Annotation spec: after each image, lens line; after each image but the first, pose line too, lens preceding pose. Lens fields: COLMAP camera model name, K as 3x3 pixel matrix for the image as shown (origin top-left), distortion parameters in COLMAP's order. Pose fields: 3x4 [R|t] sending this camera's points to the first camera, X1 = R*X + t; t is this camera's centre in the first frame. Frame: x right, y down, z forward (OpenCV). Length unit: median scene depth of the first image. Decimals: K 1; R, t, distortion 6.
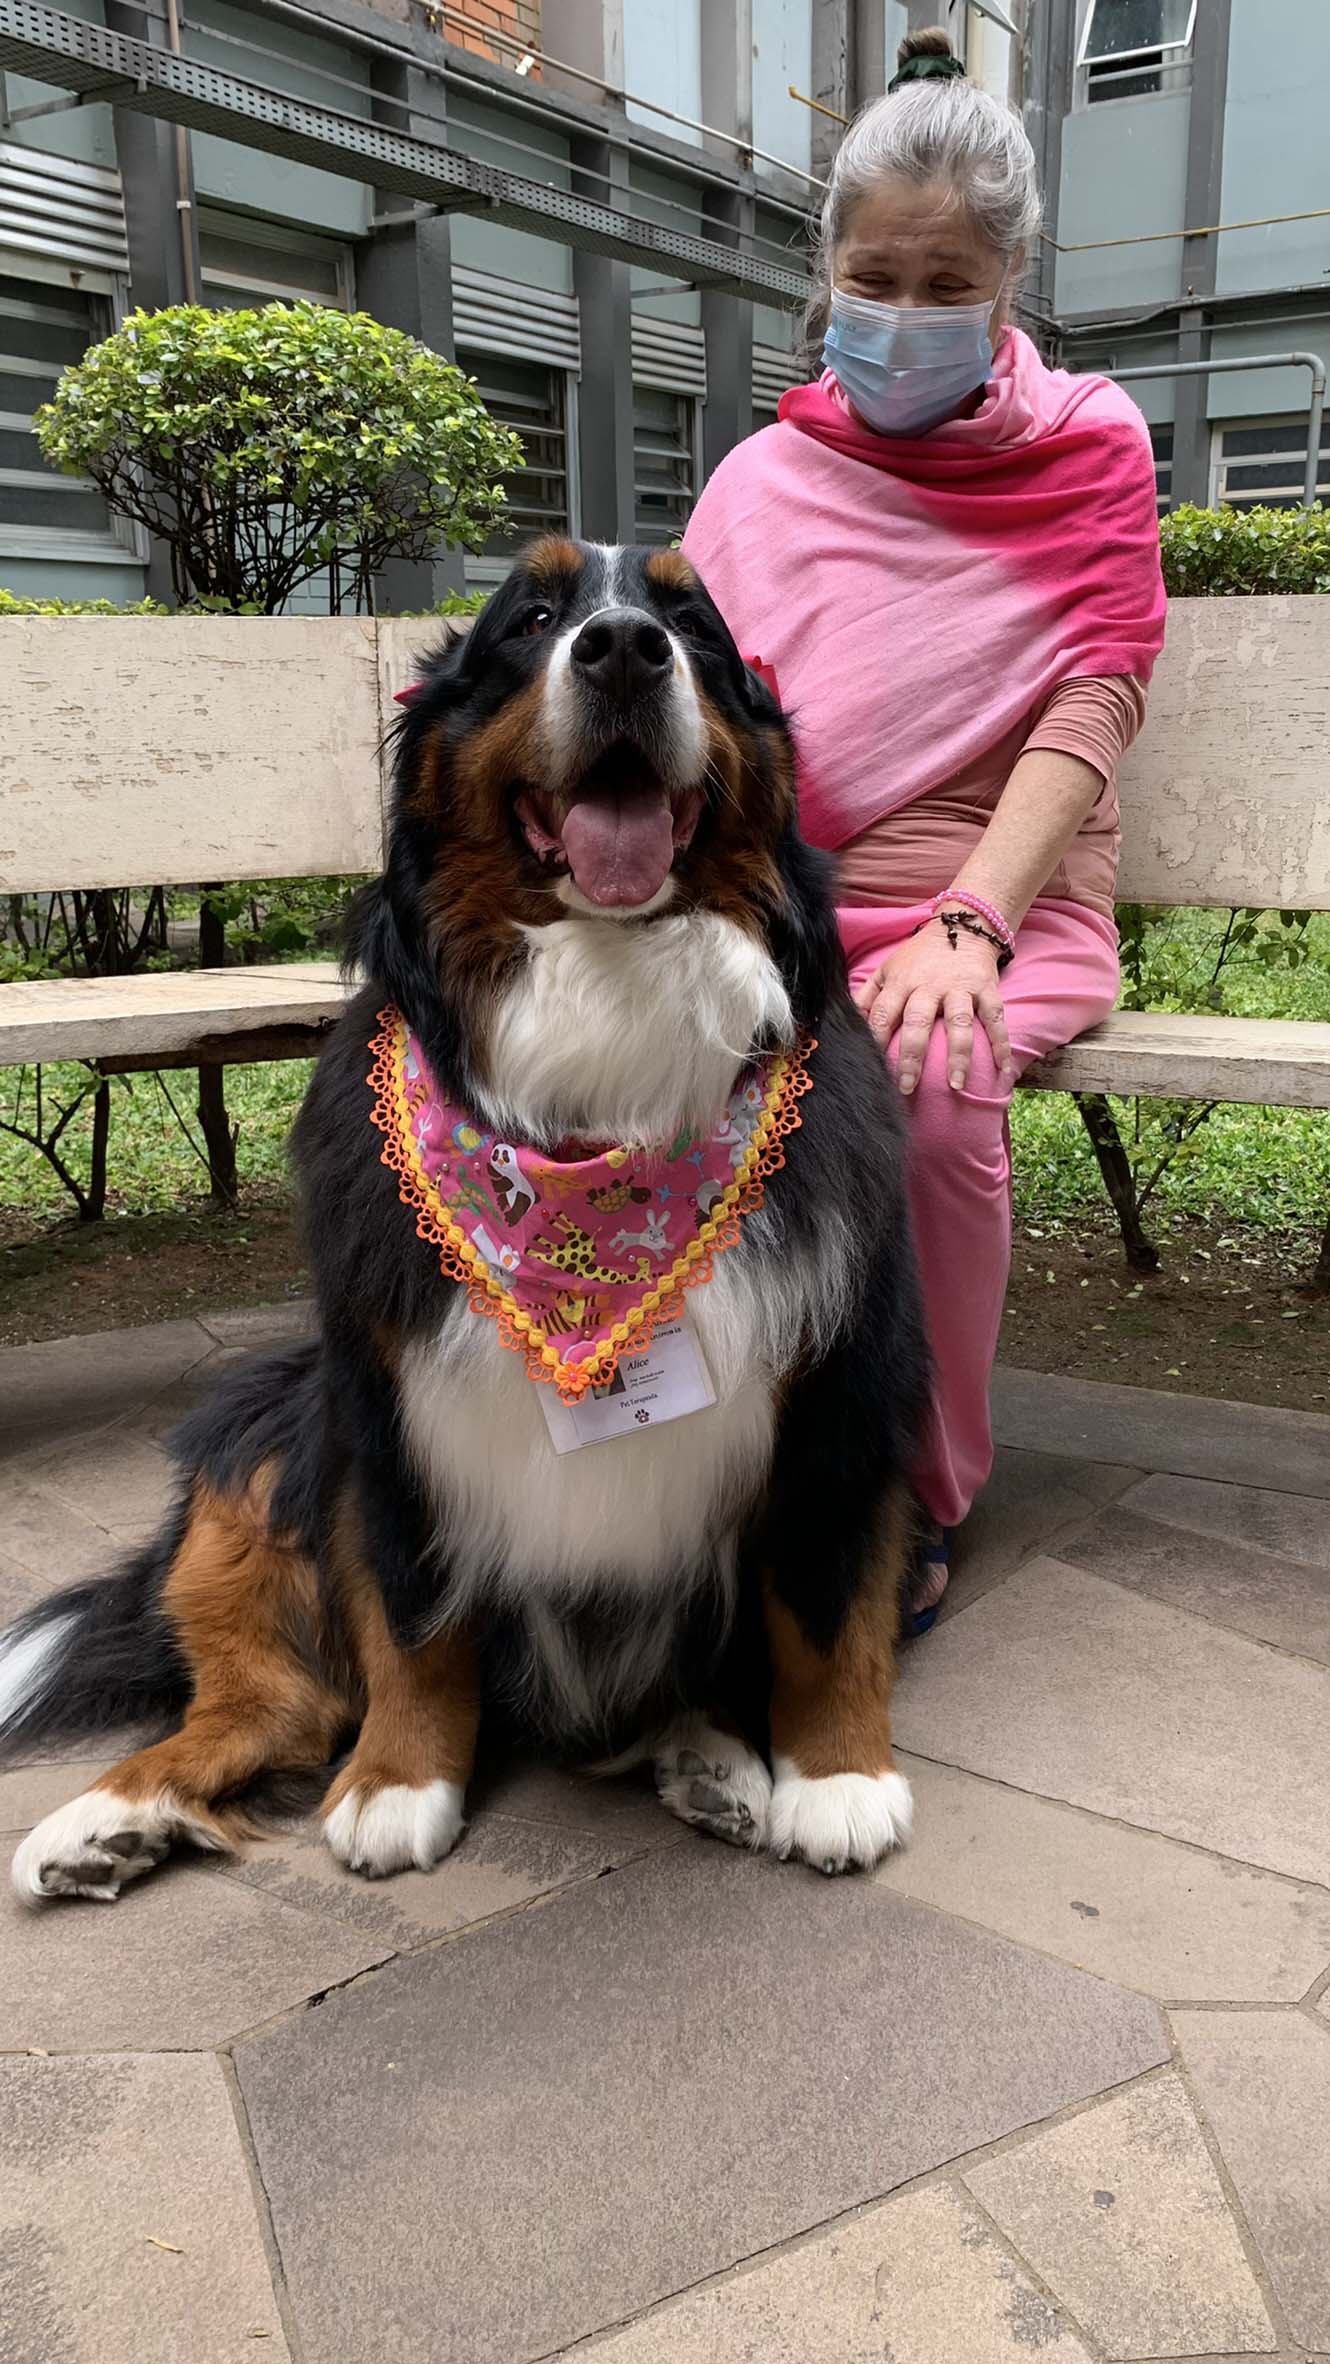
lens RADIAL K [[1826.2, 0, 684.5], [0, 1826.2, 1185.1], [0, 0, 1]] dist [0.018701, -0.013960]
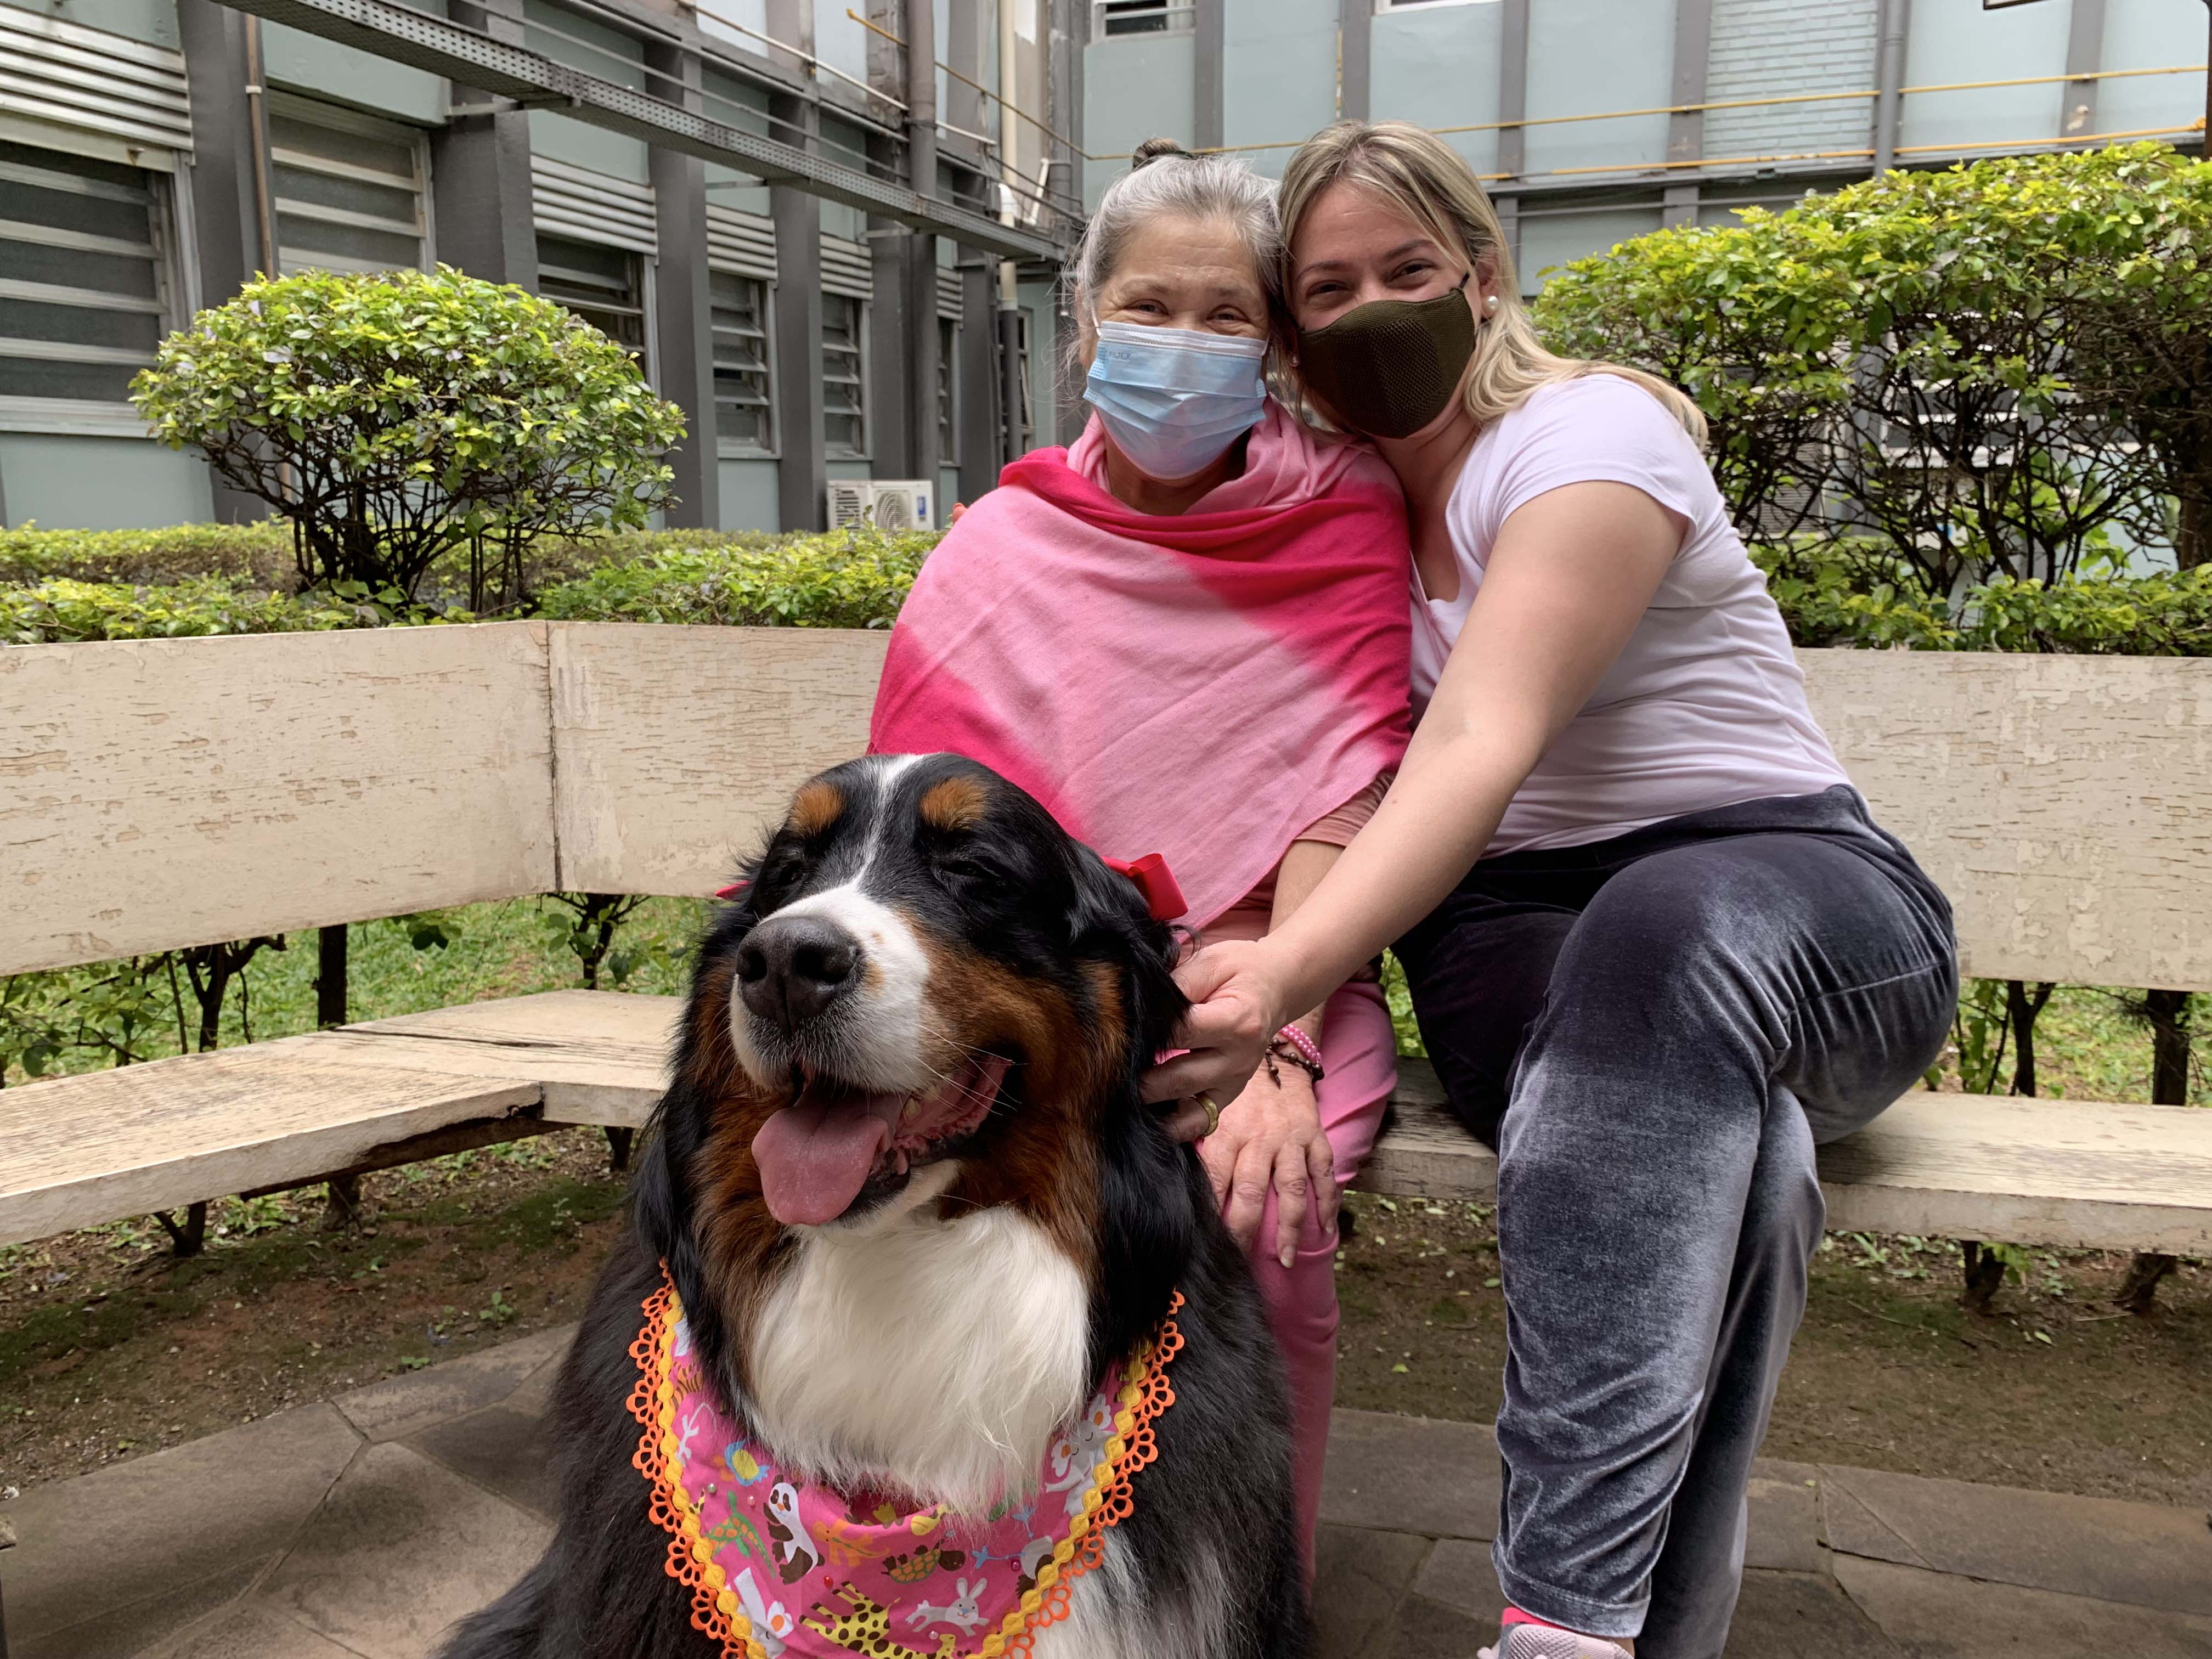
lens RADIAL K [[1702.2, 0, 1097.1], [0, 1702.2, 818.8], [0, 0, 1]] dist [0.005938, -0.000943]
pose [[0.977972, -0.025323, 0.207197, -0.073695], [0.043129, 0.995709, -0.081880, -0.122159], [-0.204234, 0.089012, 0.974867, 0.111904]]
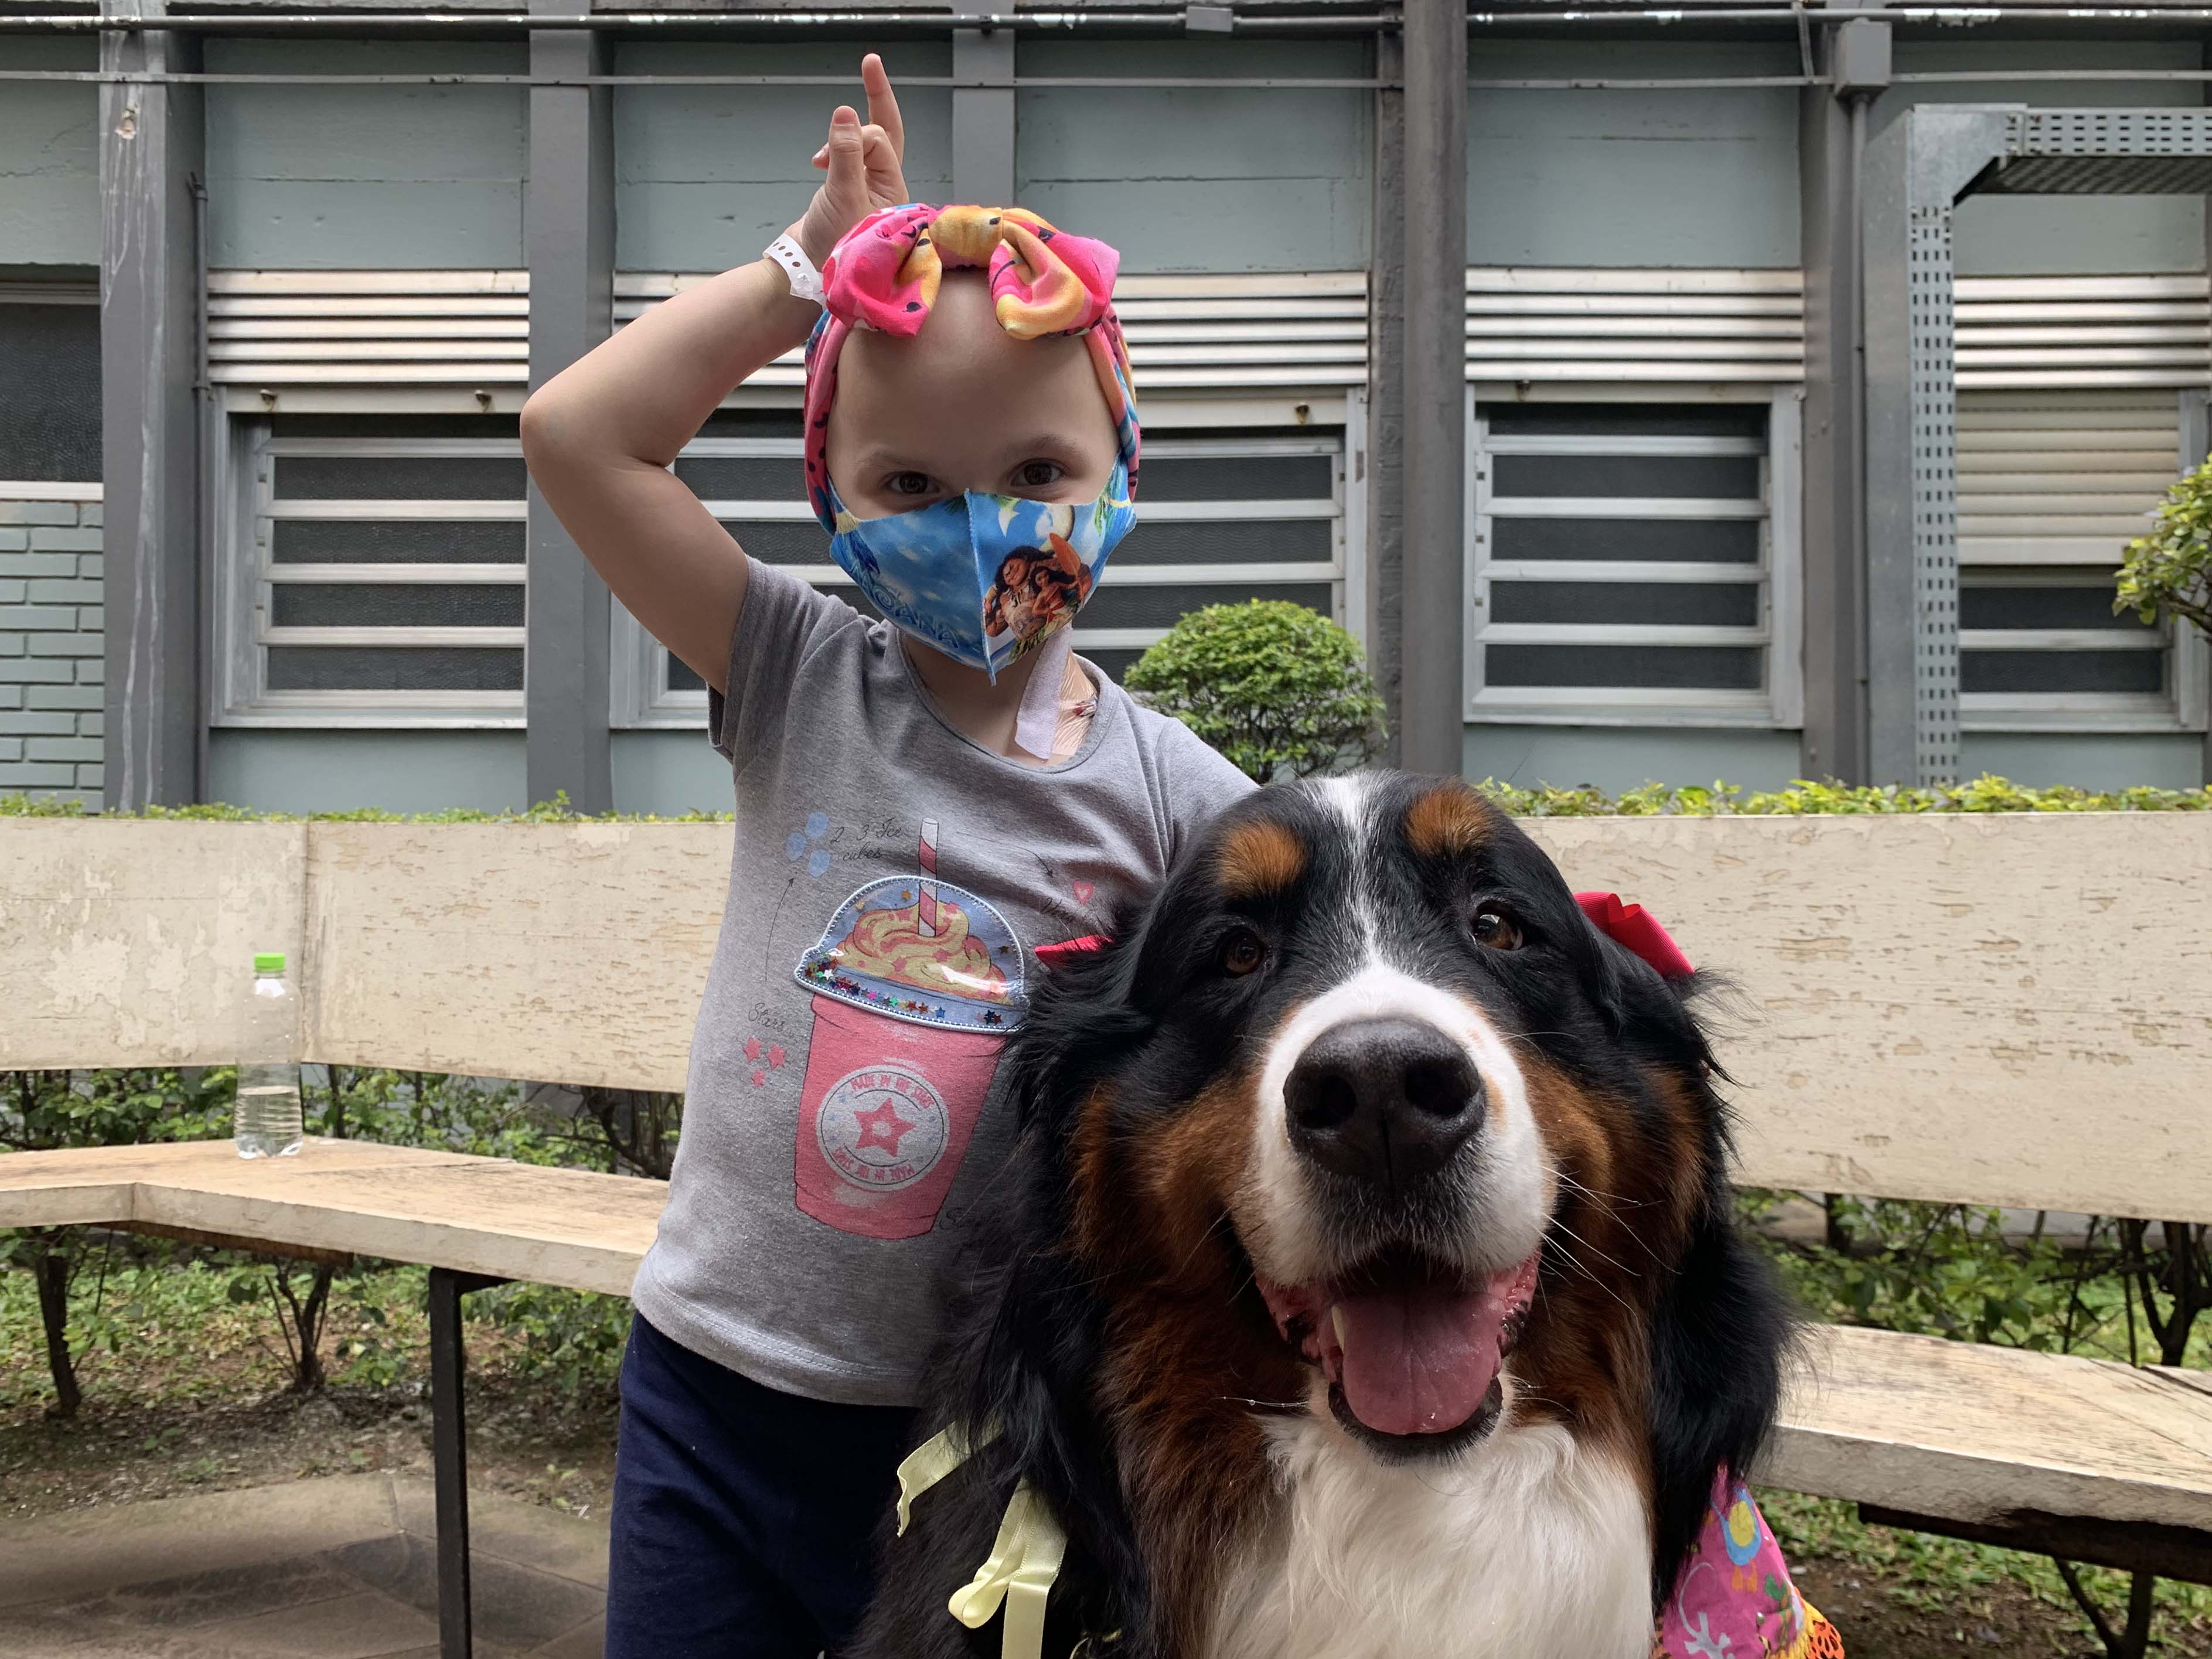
lens RADIAL K [[1826.7, 0, 1144.6], [0, 1826.7, 824.0], [0, 0, 1]] dist [0.029114, -0.013843]
pose [[0.541715, -0.007358, -0.840530, 0.062269], [-0.230646, 0.960279, -0.157056, -0.106151], [0.808299, 0.278944, 0.518500, 0.326051]]
